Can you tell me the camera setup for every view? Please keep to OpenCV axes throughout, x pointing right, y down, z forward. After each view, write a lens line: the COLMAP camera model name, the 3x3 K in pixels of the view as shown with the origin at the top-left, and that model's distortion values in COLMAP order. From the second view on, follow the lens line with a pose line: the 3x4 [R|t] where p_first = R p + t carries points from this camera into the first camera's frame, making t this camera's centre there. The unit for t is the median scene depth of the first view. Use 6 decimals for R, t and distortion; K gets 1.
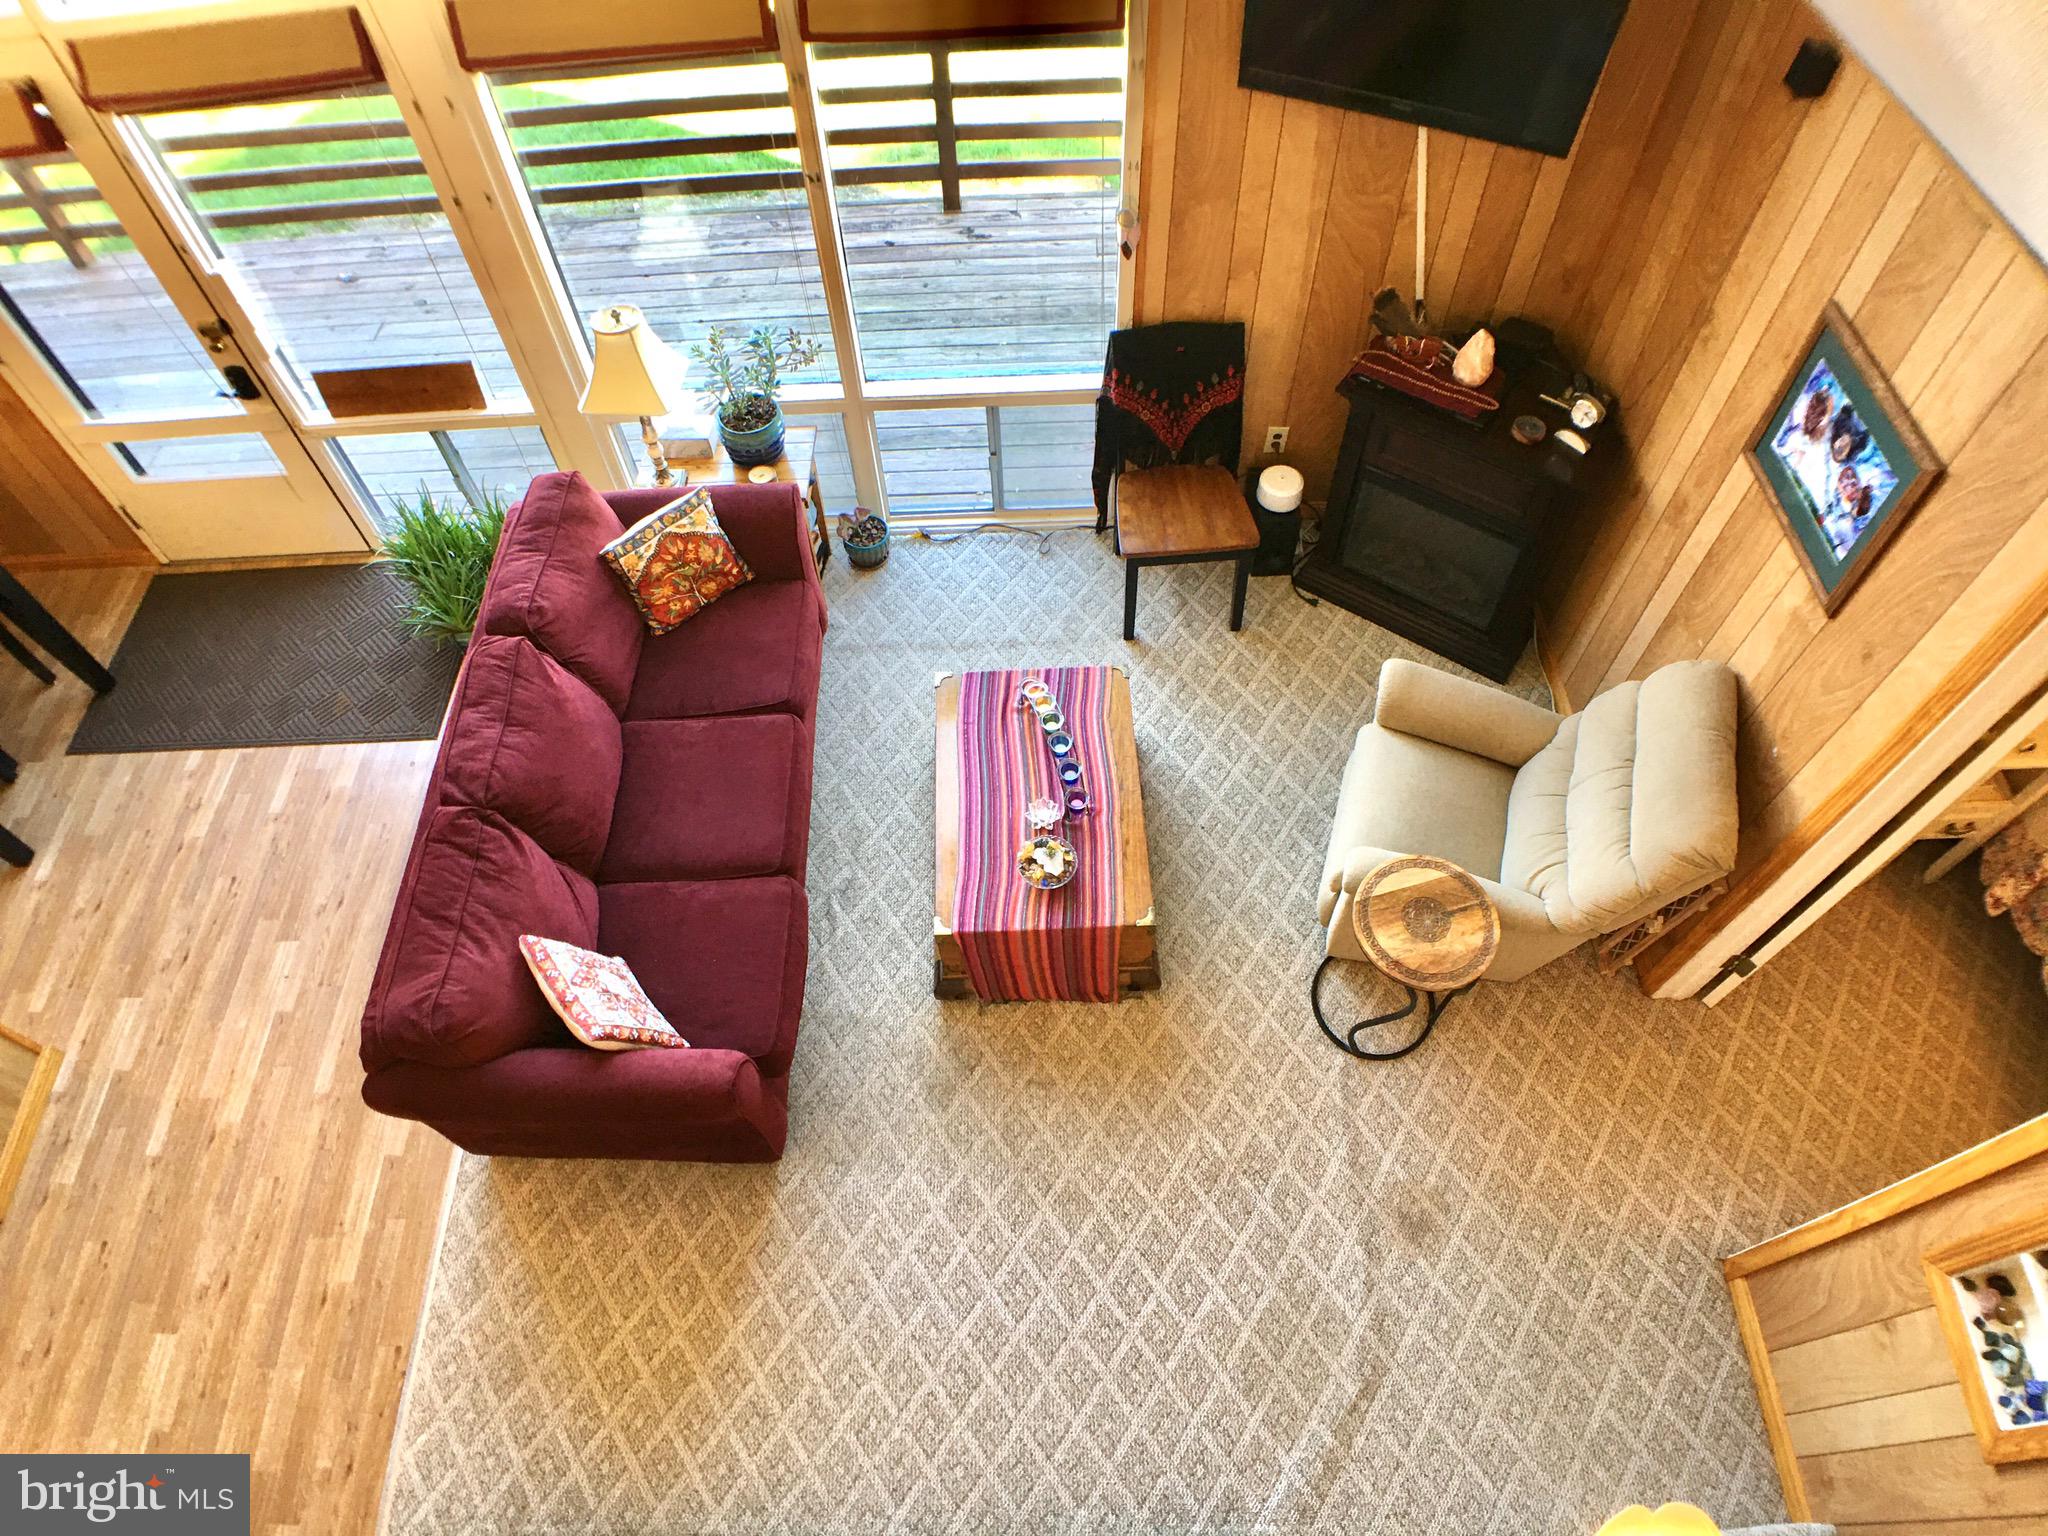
lens RADIAL K [[1194.6, 0, 1034.9], [0, 1194.6, 751.7], [0, 0, 1]] dist [-0.087713, 0.009475]
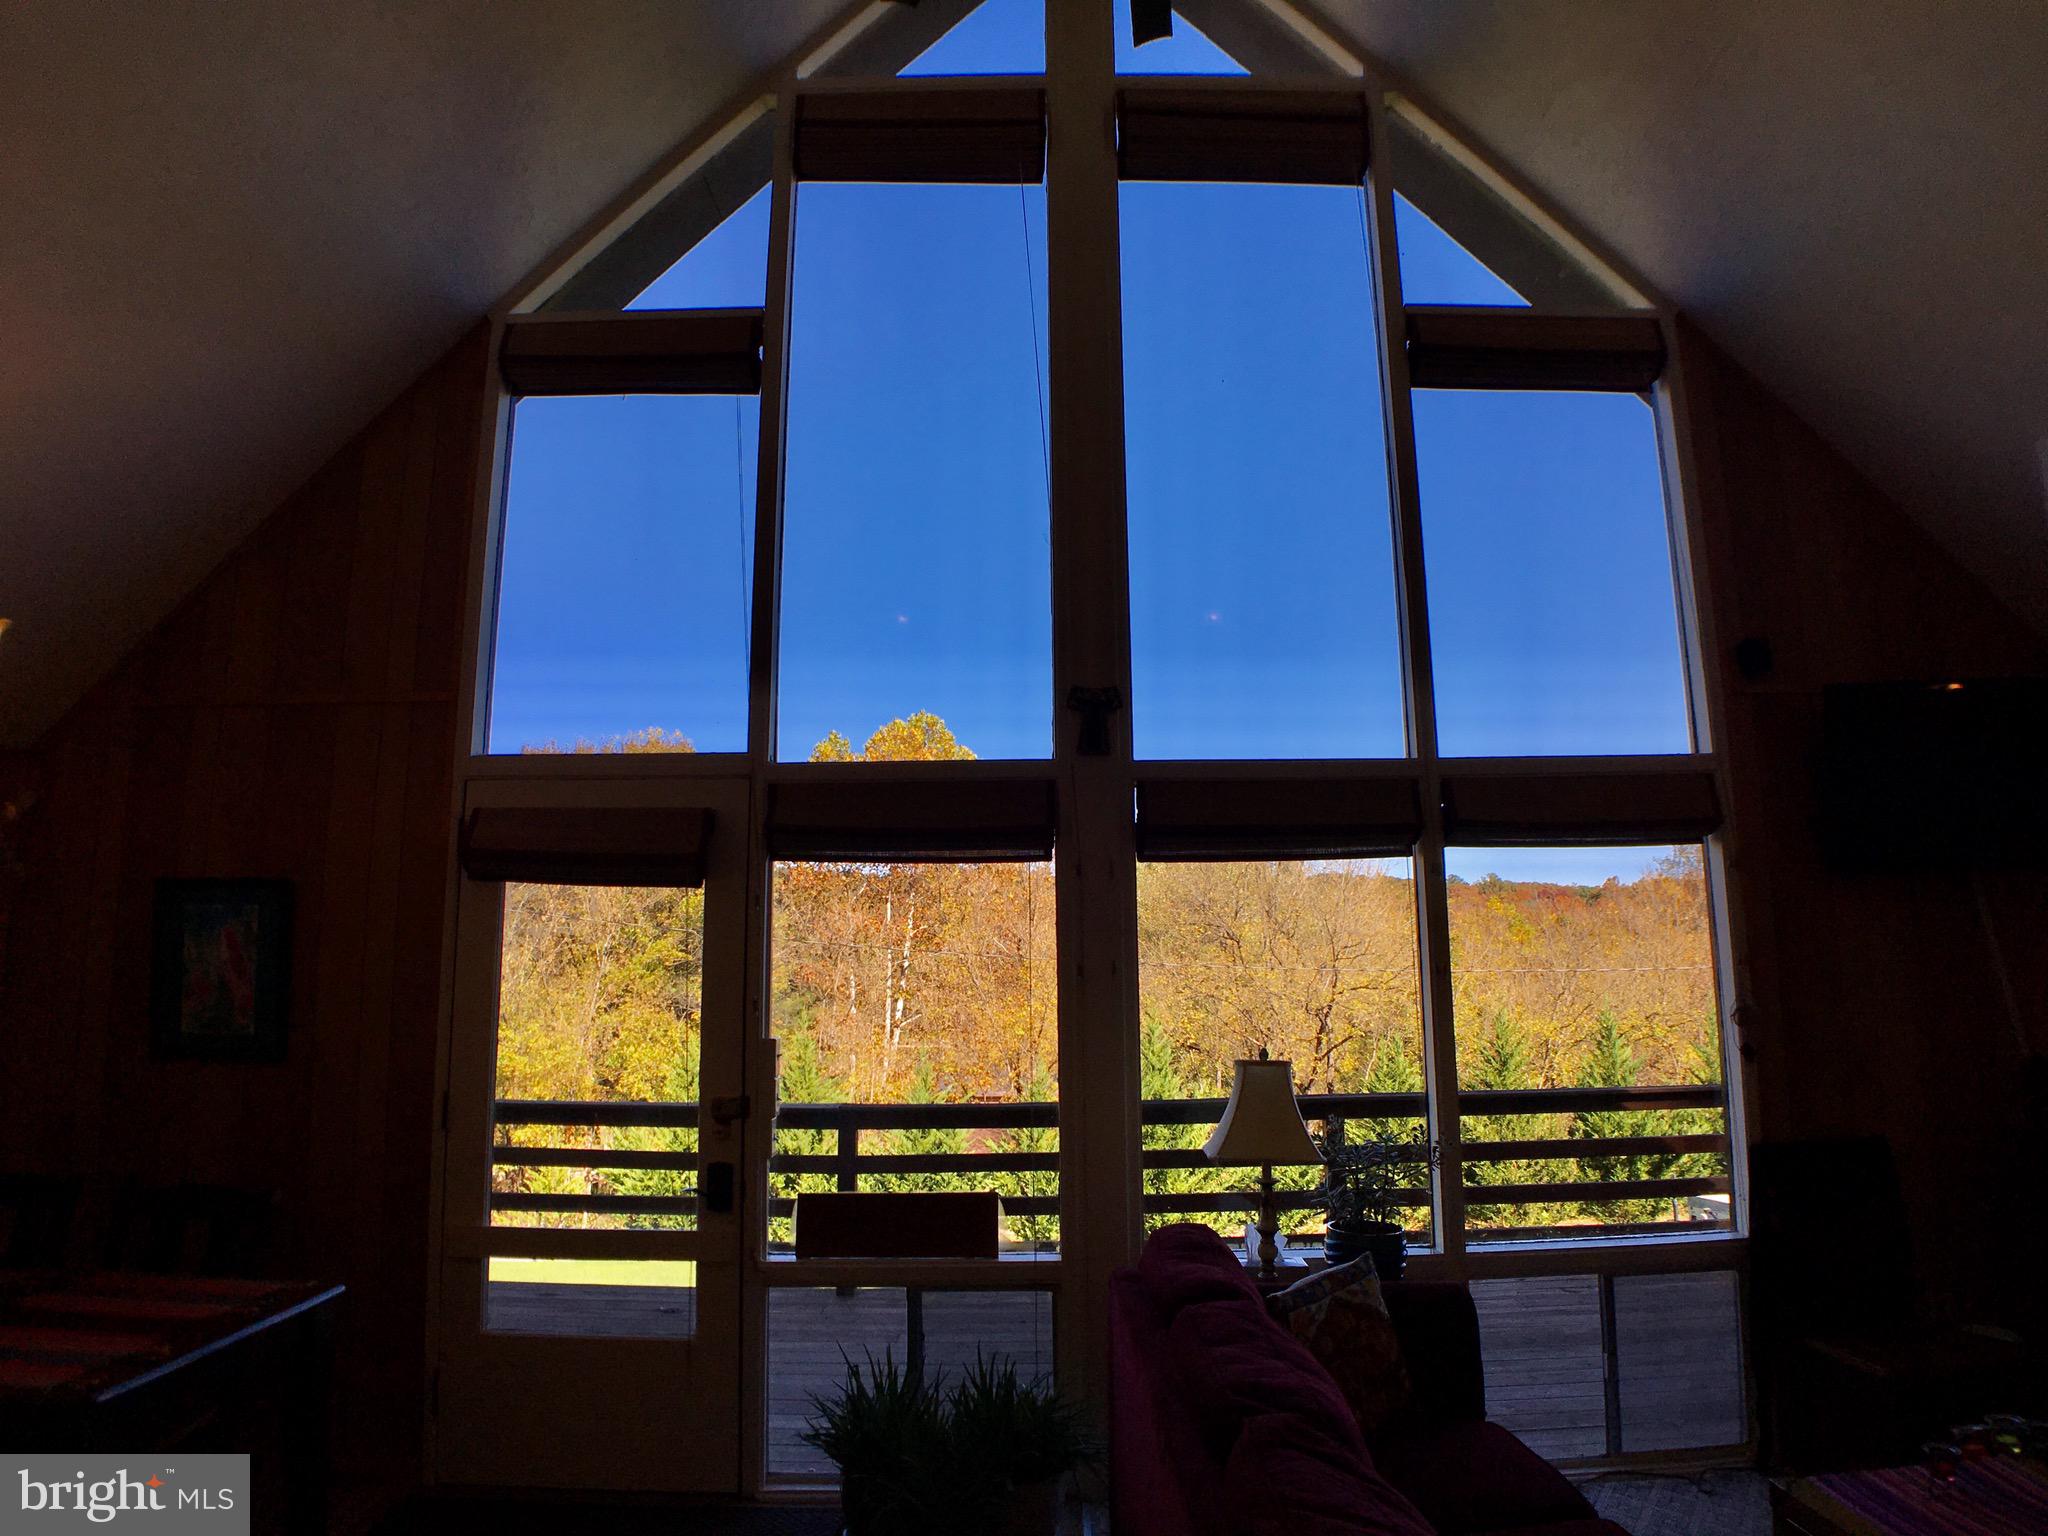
lens RADIAL K [[1194.6, 0, 1041.7], [0, 1194.6, 756.0], [0, 0, 1]] dist [-0.087713, 0.009475]
pose [[0.999664, 0.012844, -0.022508, -0.488370], [-0.025804, 0.413017, -0.910358, 0.349200], [-0.002396, 0.910633, 0.413209, 0.390289]]
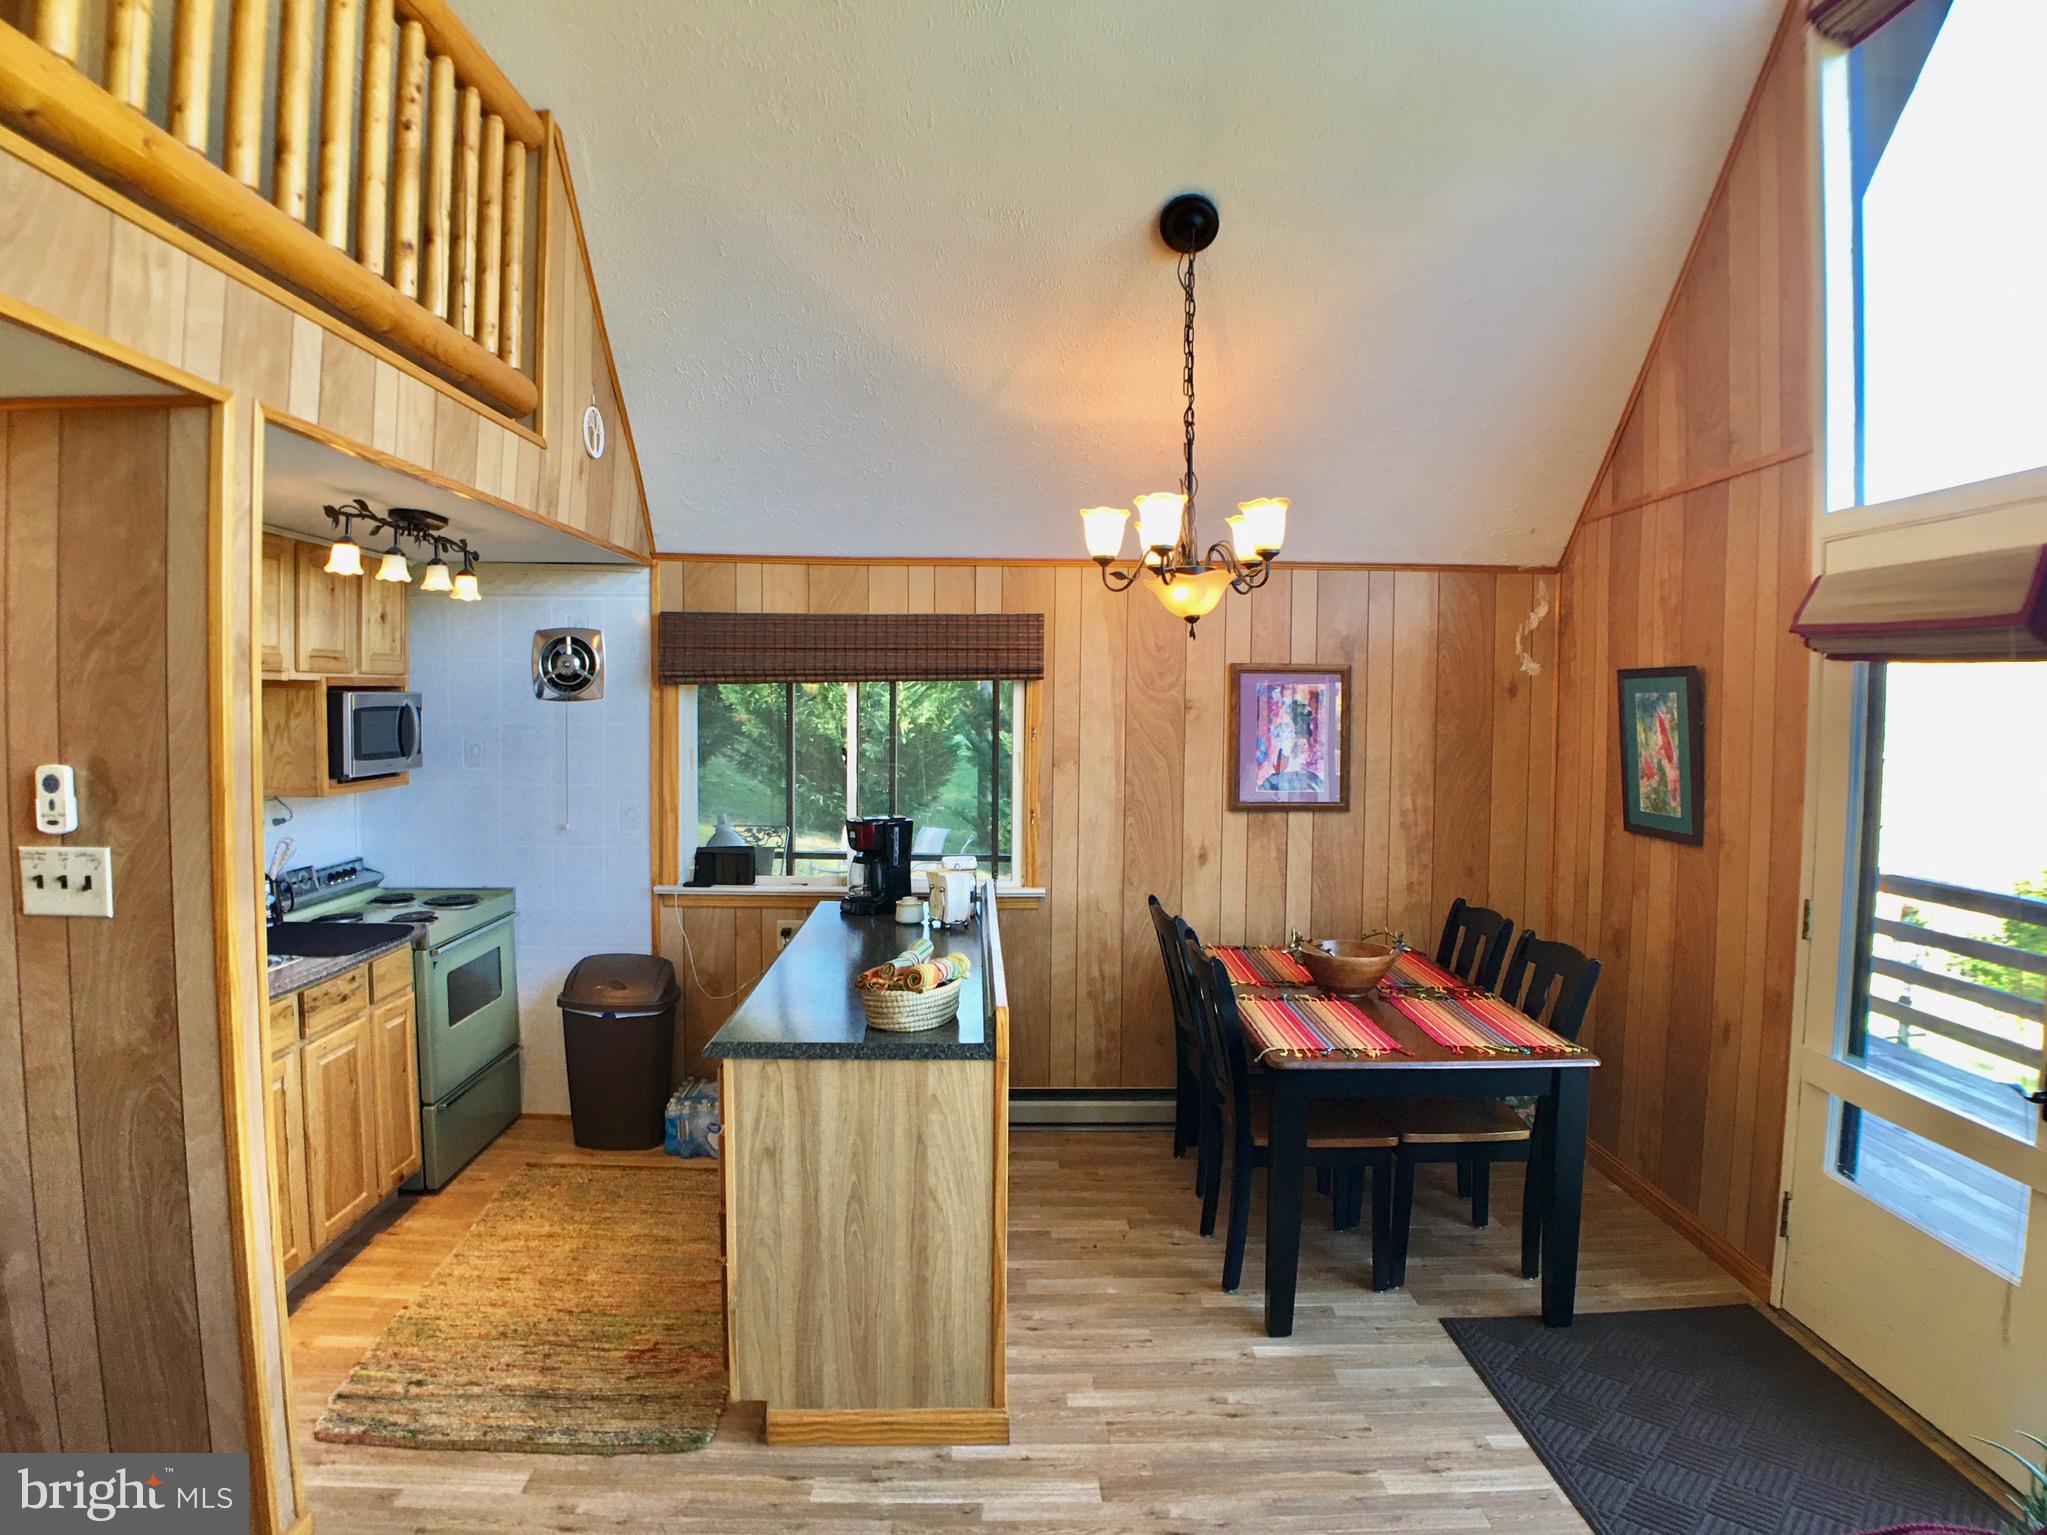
lens RADIAL K [[1194.1, 0, 1035.3], [0, 1194.1, 757.7], [0, 0, 1]] dist [-0.087713, 0.009475]
pose [[0.011220, 0.072084, -0.997335, -0.172967], [-0.836499, 0.547139, 0.030134, -0.000224], [0.547853, 0.833932, 0.066437, 0.583829]]
